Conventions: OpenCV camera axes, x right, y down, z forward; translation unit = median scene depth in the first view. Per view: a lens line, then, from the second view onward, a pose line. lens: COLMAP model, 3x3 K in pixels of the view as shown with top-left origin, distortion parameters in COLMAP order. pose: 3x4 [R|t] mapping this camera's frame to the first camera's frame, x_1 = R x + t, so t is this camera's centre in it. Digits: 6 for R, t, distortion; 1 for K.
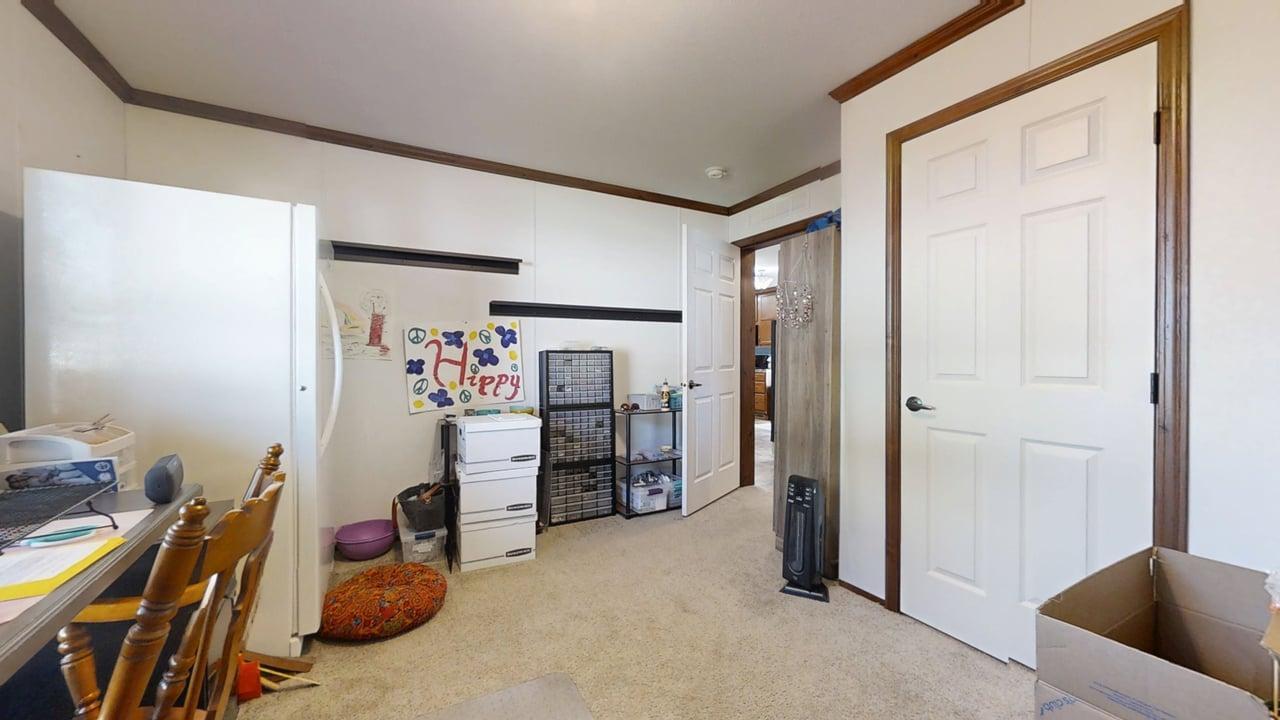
lens RADIAL K [[465.4, 0, 637.4], [0, 465.4, 362.7], [0, 0, 1]] dist [0.000885, 0.000117]
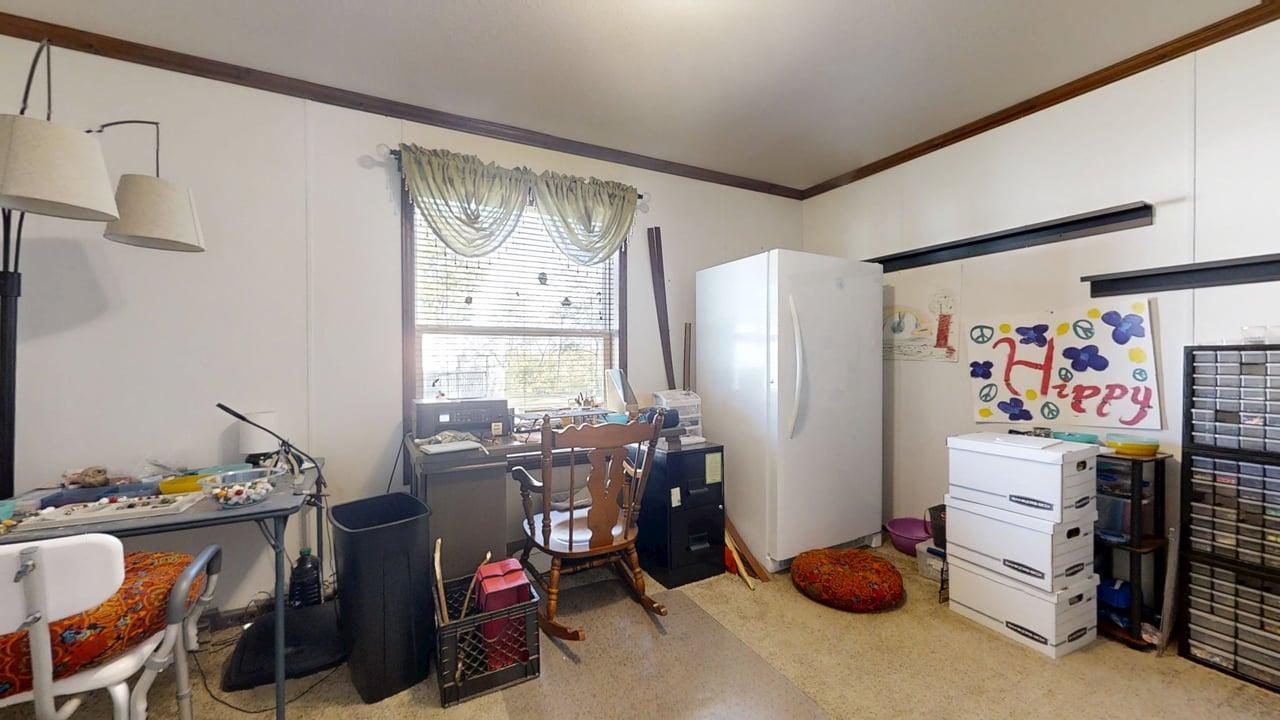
lens RADIAL K [[465.4, 0, 639.2], [0, 465.4, 359.6], [0, 0, 1]] dist [0.000885, 0.000117]
pose [[-0.003101, 0.000109, -0.999995, 0.386807], [-0.006165, 0.999981, 0.000128, -0.006229], [0.999976, 0.006165, -0.003100, 0.341128]]
